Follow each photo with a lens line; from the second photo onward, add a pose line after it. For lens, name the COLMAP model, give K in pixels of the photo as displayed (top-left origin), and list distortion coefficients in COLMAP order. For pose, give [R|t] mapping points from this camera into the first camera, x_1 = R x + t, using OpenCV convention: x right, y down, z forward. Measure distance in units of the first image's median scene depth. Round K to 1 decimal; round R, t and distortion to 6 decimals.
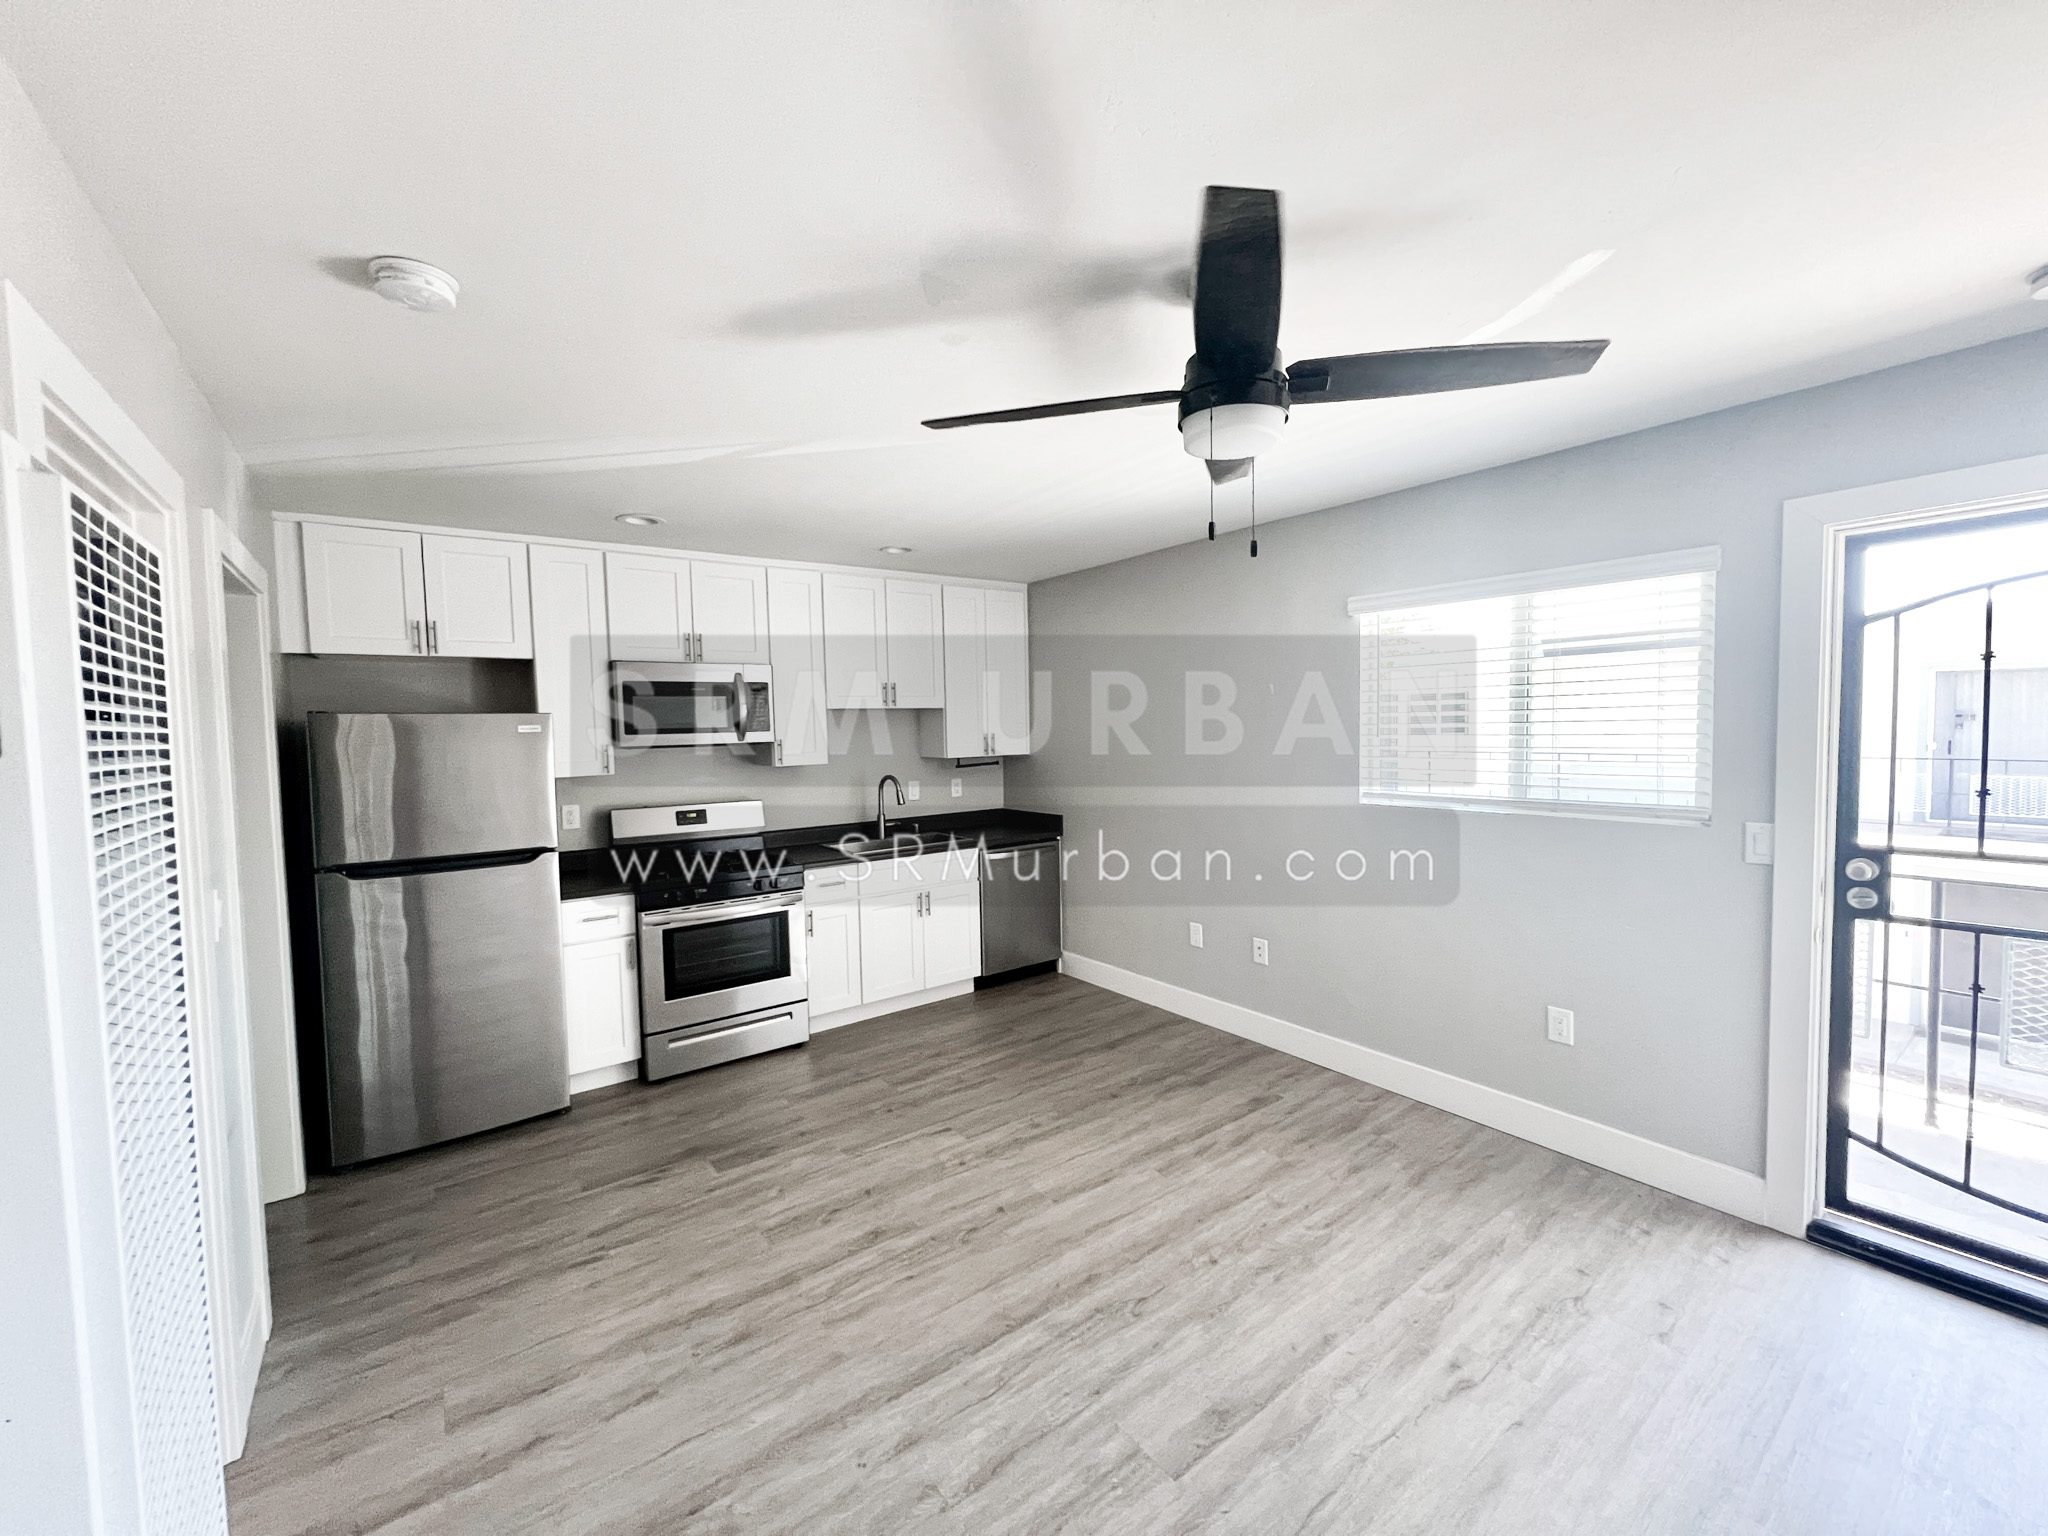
lens RADIAL K [[832.1, 0, 1023.6], [0, 832.1, 767.2], [0, 0, 1]] dist [-0.000298, 0.001109]
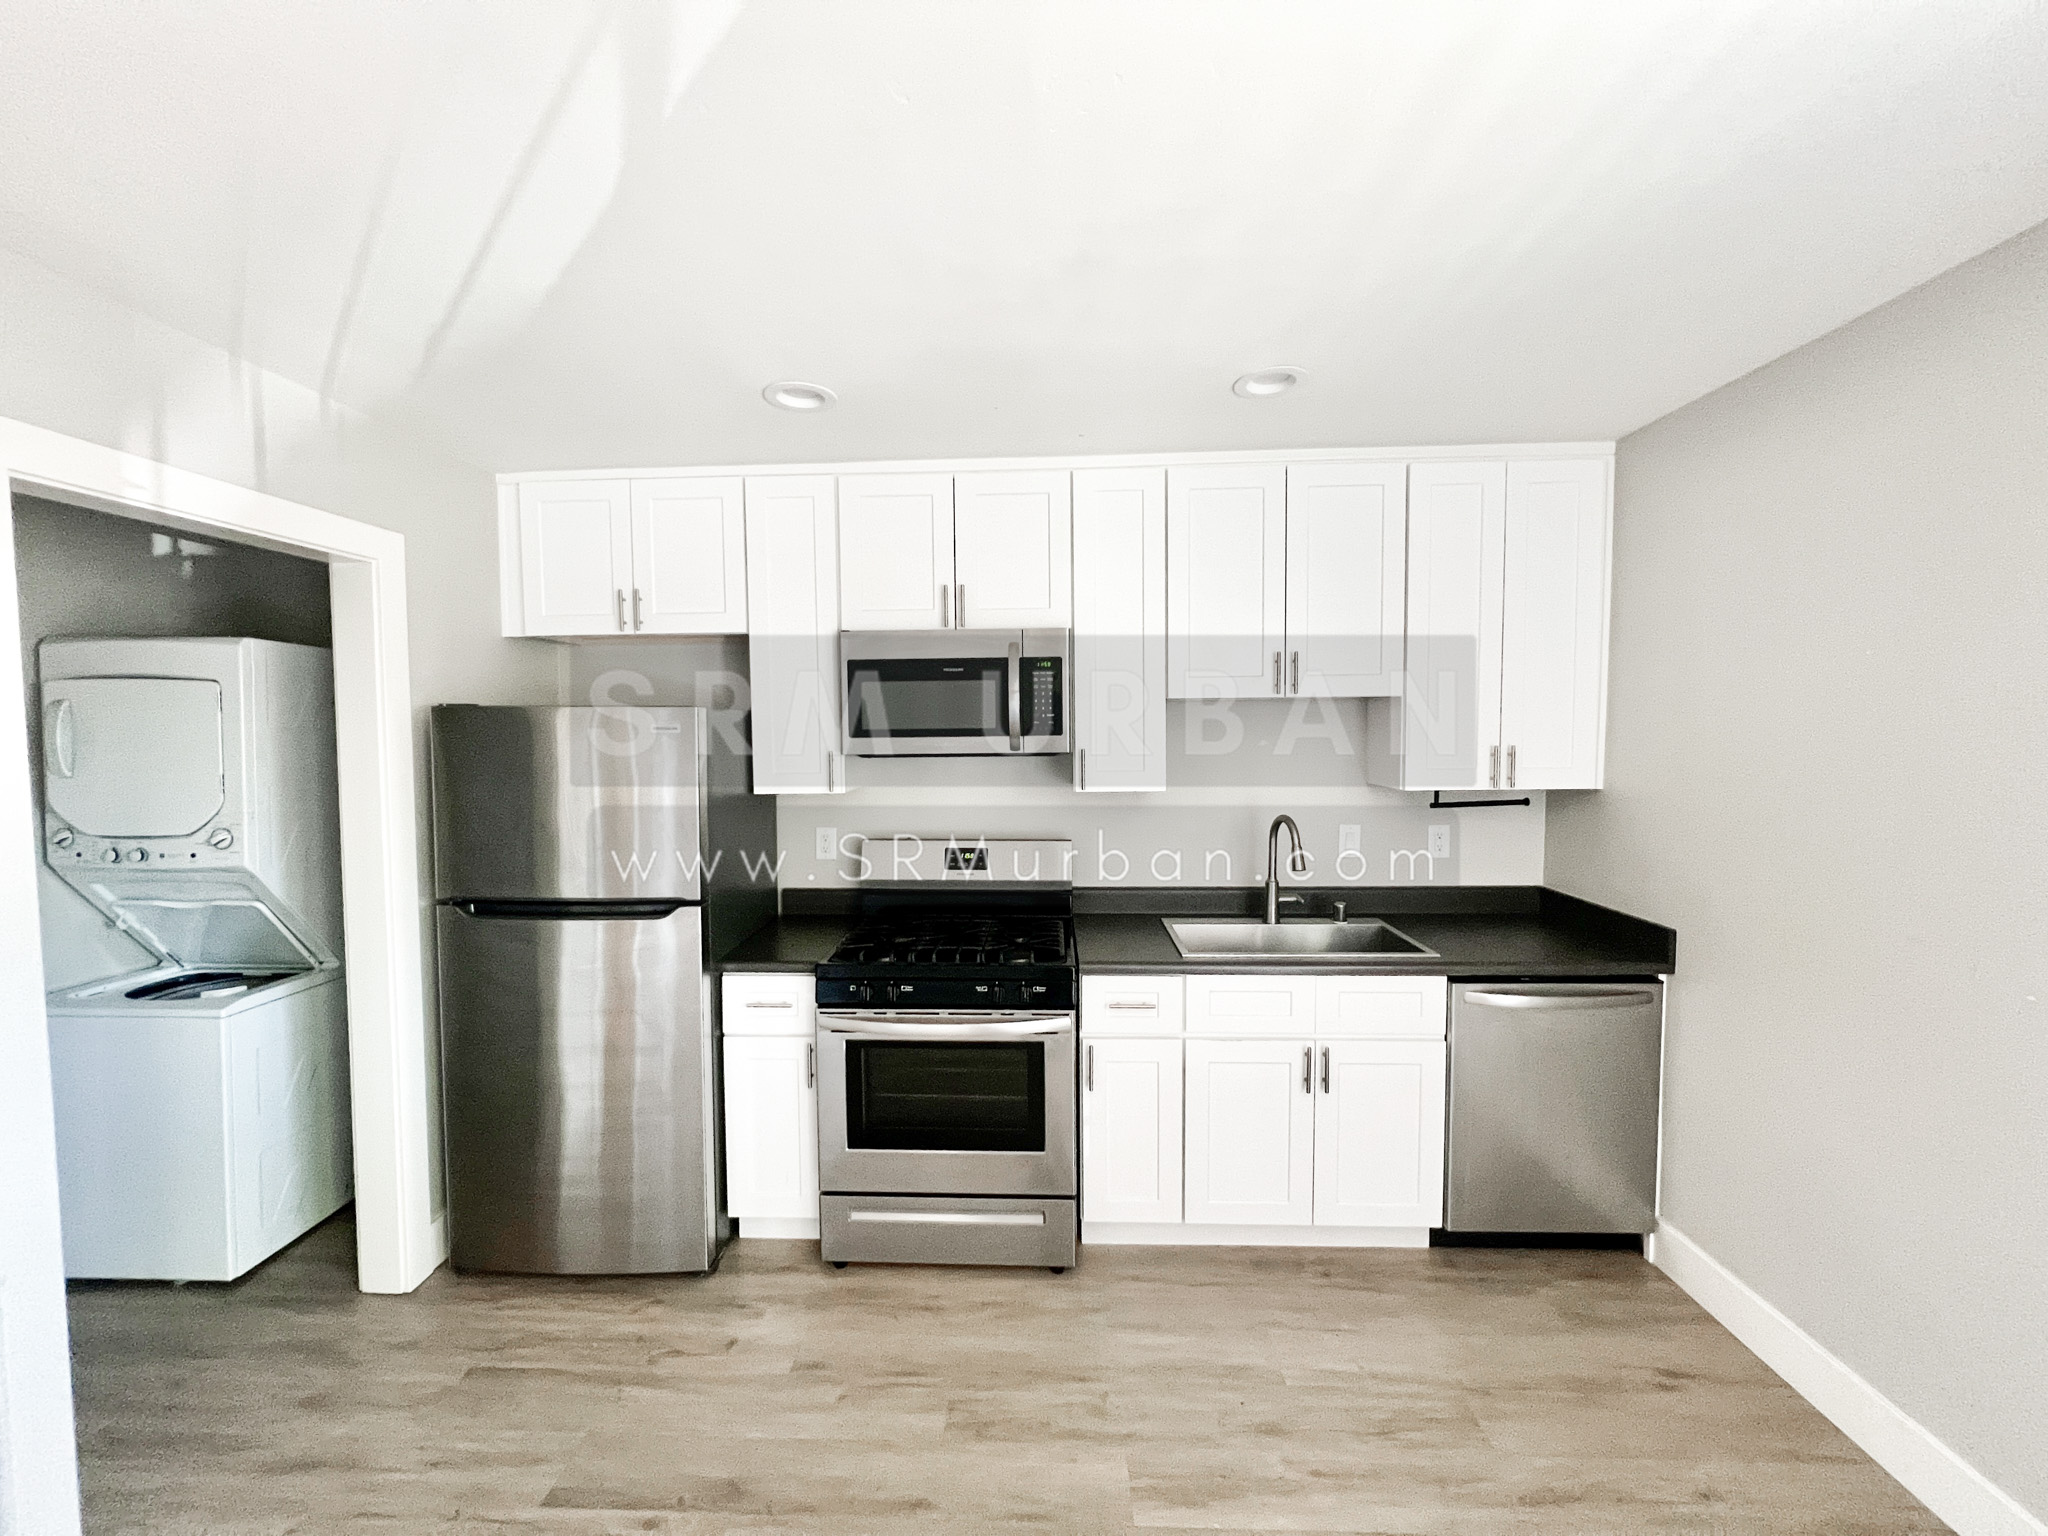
lens RADIAL K [[832.1, 0, 1023.6], [0, 832.1, 771.0], [0, 0, 1]] dist [-0.000298, 0.001109]
pose [[0.777652, 0.043582, -0.627183, 0.060134], [-0.041215, 0.998982, 0.018315, -0.026666], [0.627343, 0.011607, 0.778657, 0.486489]]
